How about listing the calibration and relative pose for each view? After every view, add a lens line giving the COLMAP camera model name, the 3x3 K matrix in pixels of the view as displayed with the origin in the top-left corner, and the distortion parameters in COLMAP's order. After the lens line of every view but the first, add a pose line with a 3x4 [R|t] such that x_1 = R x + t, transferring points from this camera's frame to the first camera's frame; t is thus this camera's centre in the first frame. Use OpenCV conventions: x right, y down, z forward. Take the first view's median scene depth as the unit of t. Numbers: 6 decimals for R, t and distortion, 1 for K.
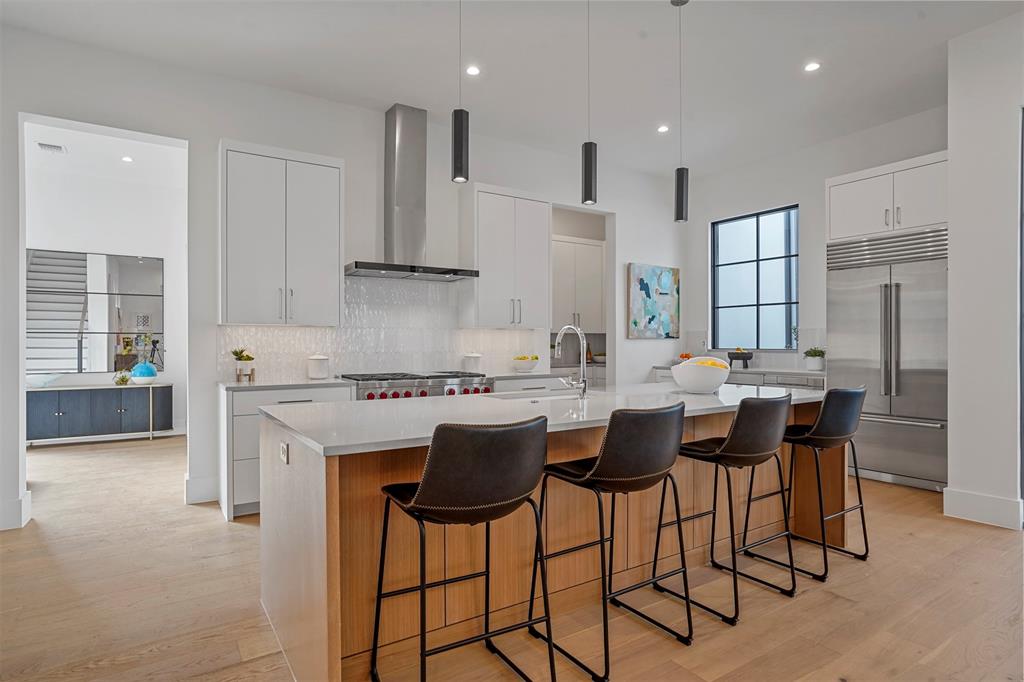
lens RADIAL K [[557.9, 0, 524.0], [0, 557.9, 341.3], [0, 0, 1]] dist [-0.038853, 0.001489]
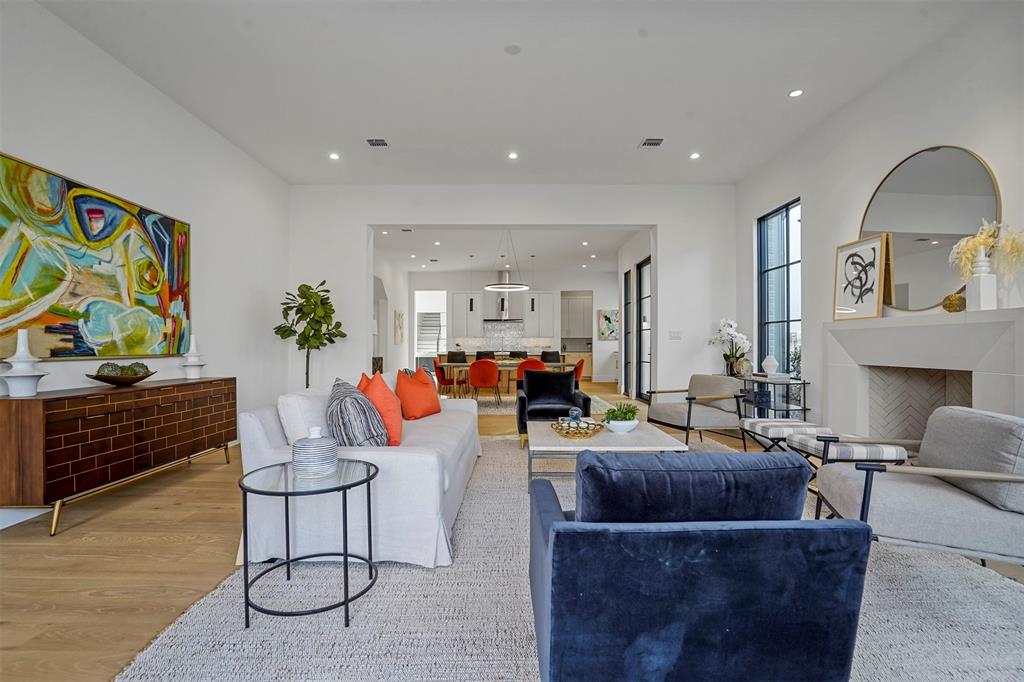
lens RADIAL K [[475.9, 0, 513.4], [0, 475.9, 344.8], [0, 0, 1]] dist [-0.050518, 0.012667]
pose [[0.842045, -0.001409, -0.539405, 1.260613], [0.003337, 0.999991, 0.002598, 0.012433], [0.539397, -0.003988, 0.842042, -1.248528]]
